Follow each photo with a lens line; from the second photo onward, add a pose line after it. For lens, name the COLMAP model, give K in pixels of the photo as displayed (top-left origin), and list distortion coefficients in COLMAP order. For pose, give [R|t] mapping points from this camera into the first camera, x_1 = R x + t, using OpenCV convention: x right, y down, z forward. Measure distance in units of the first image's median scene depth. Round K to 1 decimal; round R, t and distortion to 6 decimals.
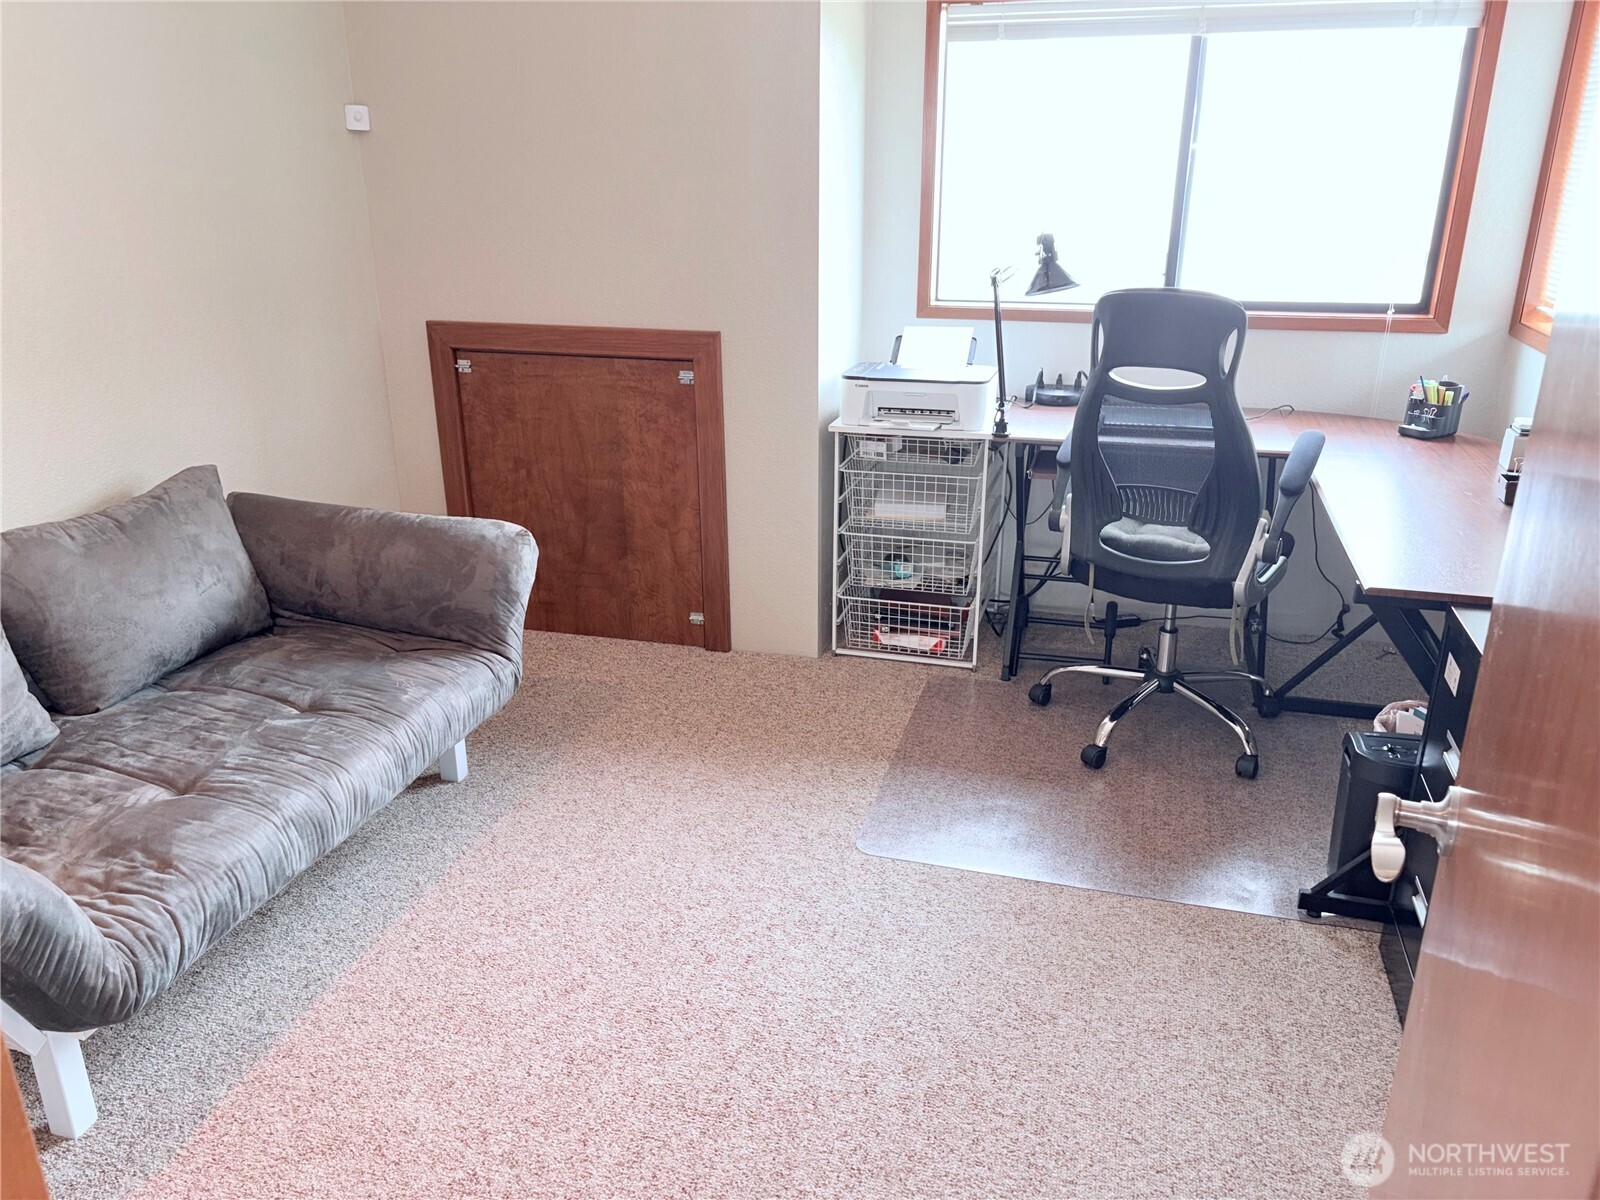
lens RADIAL K [[1199.9, 0, 800.6], [0, 1199.9, 634.5], [0, 0, 1]] dist [-0.000683, -0.001159]
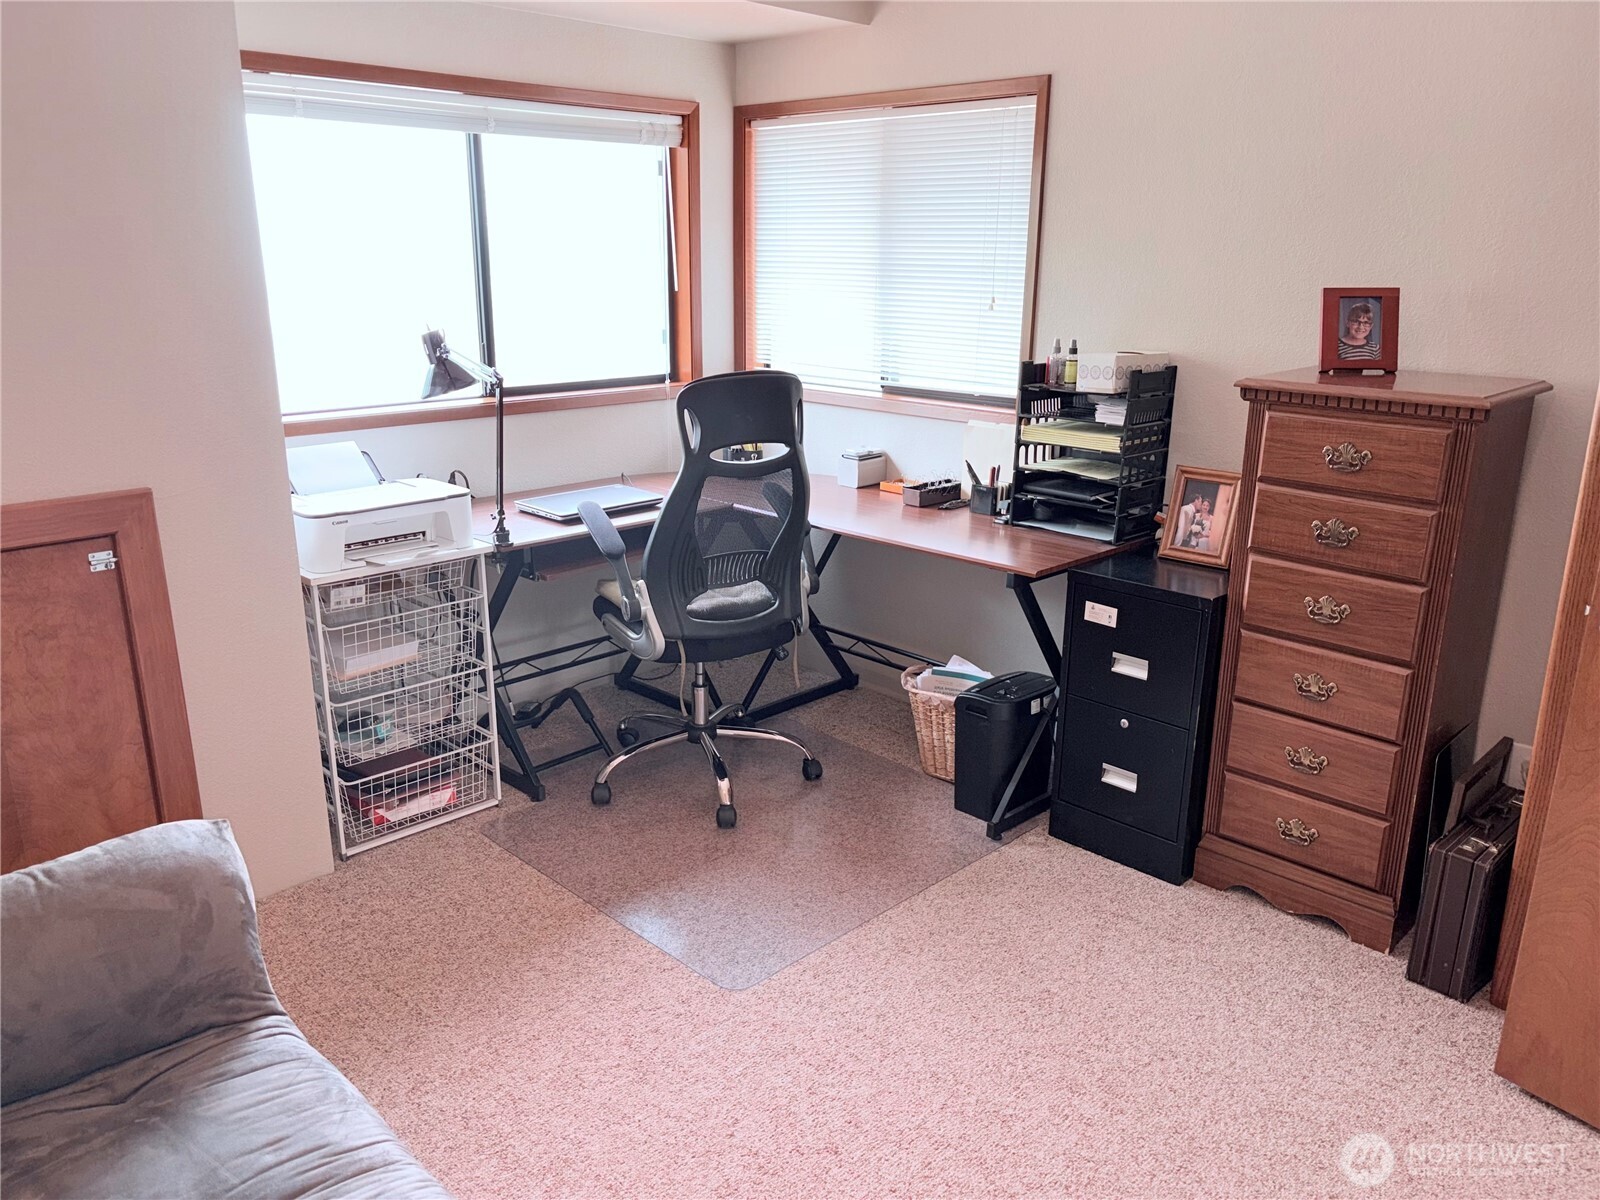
lens RADIAL K [[1228.1, 0, 803.6], [0, 1228.1, 607.4], [0, 0, 1]] dist [0.005271, -0.000908]
pose [[0.475674, -0.243886, 0.845135, -0.506824], [0.309215, 0.945835, 0.098907, -0.135831], [-0.823480, 0.214281, 0.525322, 0.310139]]
